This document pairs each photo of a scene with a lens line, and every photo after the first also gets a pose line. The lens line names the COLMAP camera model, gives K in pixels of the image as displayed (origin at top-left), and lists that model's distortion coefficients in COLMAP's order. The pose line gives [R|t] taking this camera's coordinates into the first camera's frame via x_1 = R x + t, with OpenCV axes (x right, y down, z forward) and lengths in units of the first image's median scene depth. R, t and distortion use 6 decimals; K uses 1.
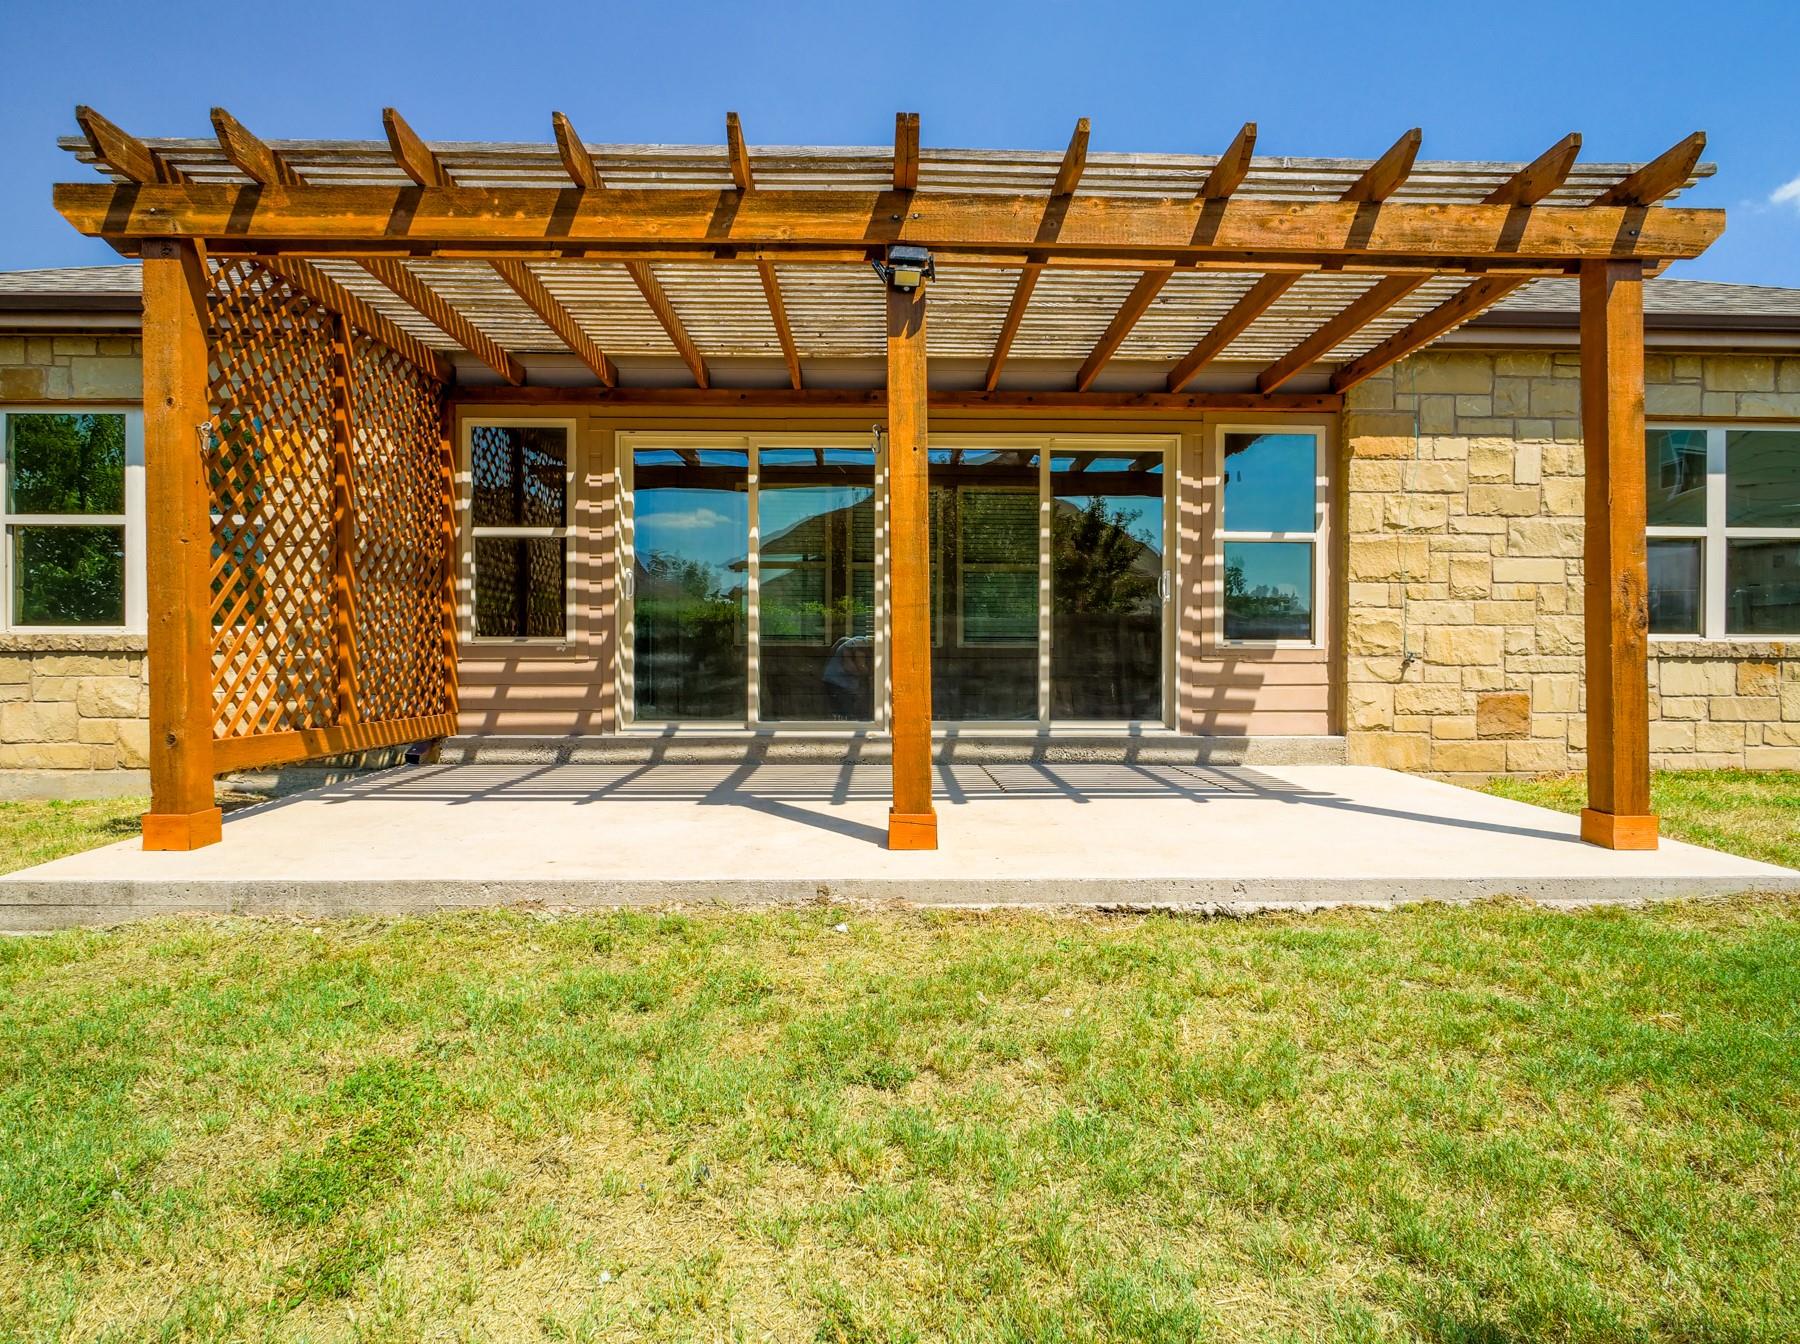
lens RADIAL K [[983.0, 0, 900.0], [0, 983.0, 672.0], [0, 0, 1]] dist [-0.014537, 0.003786]
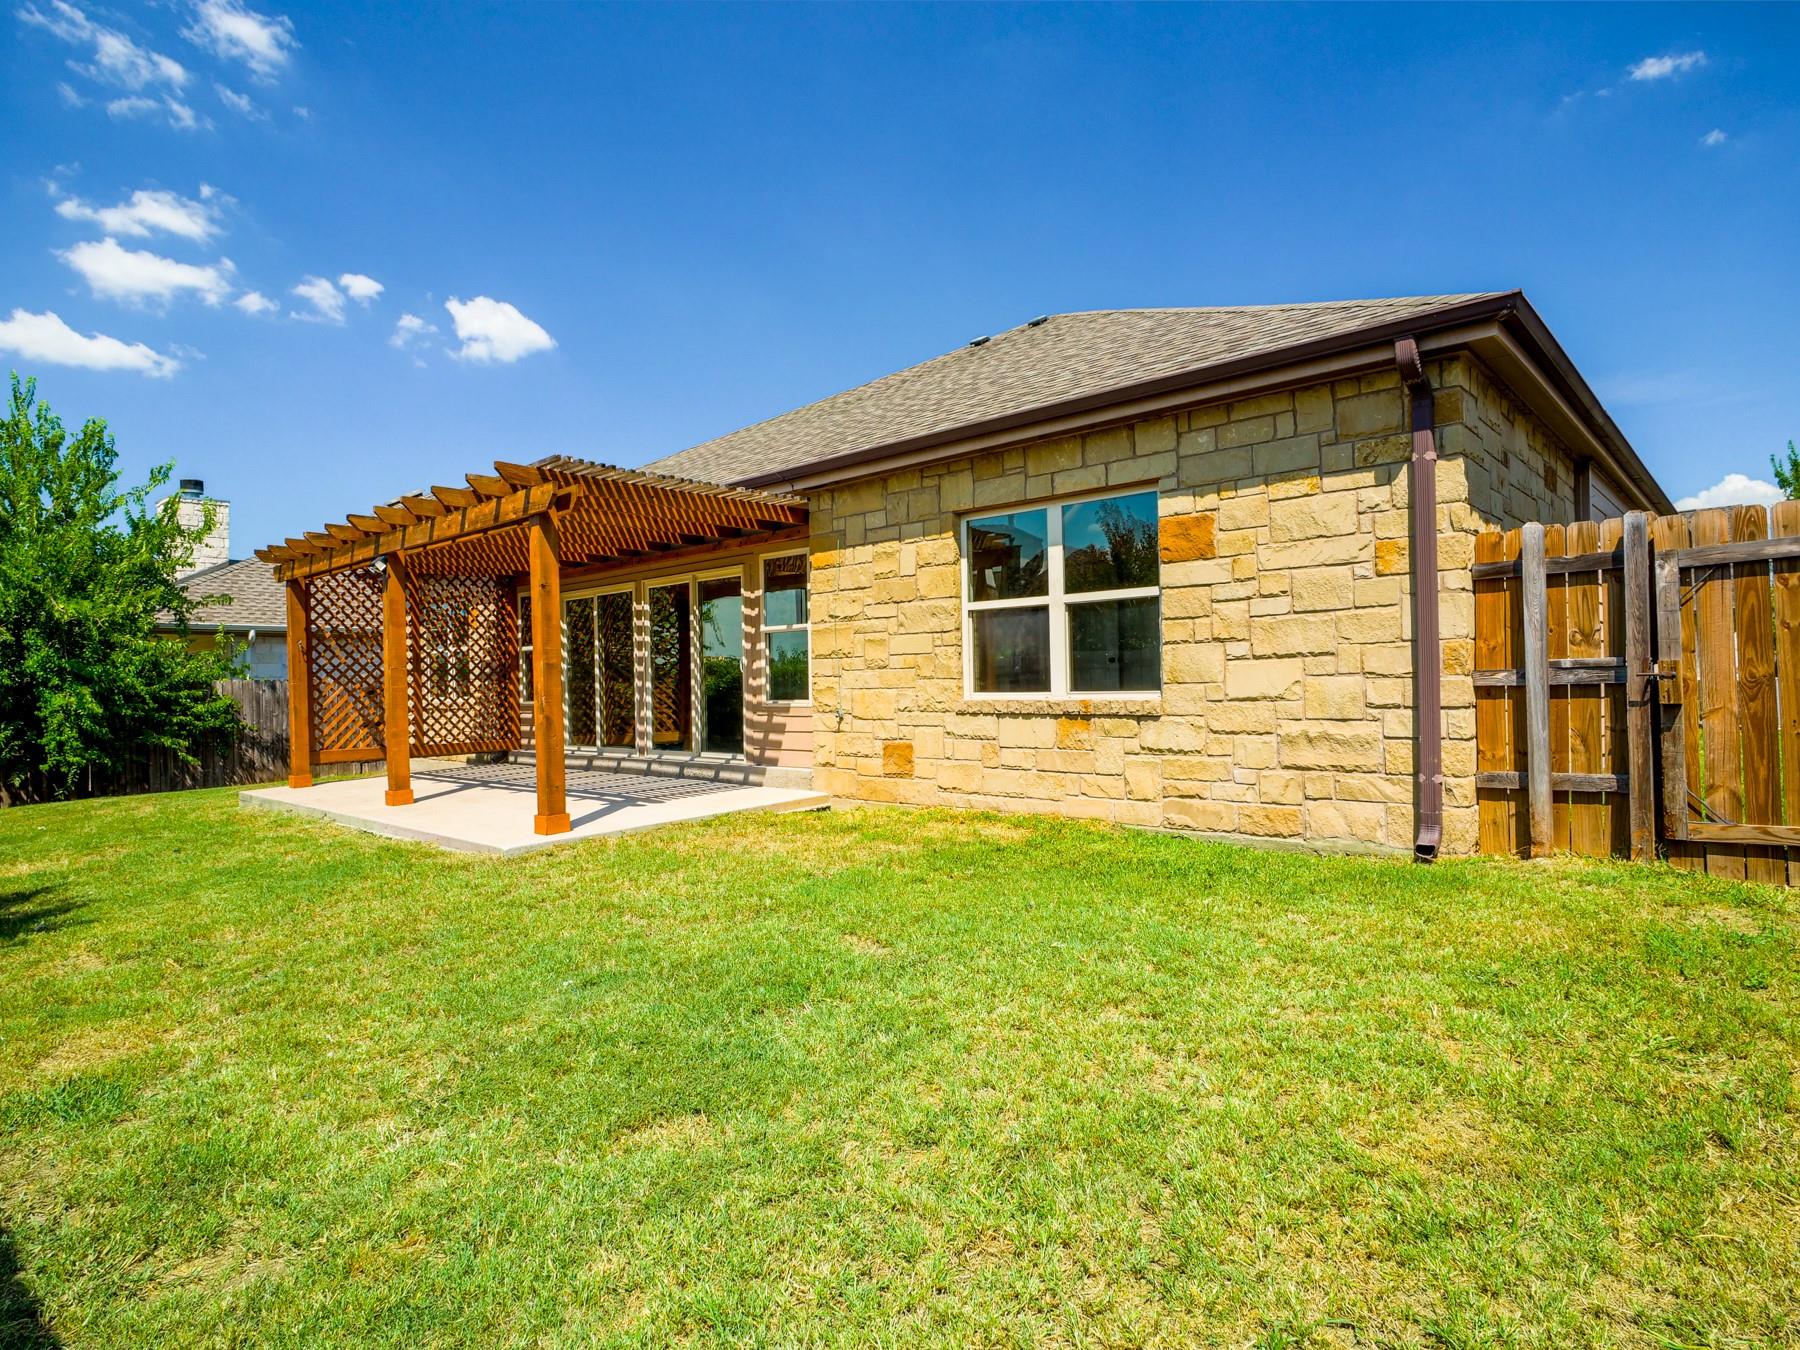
lens RADIAL K [[983.0, 0, 900.0], [0, 983.0, 675.0], [0, 0, 1]] dist [-0.014537, 0.003786]
pose [[0.722341, -0.021322, -0.691208, 1.502907], [0.021860, 0.999729, -0.007994, -0.054445], [0.691191, -0.009335, 0.722612, 0.076688]]
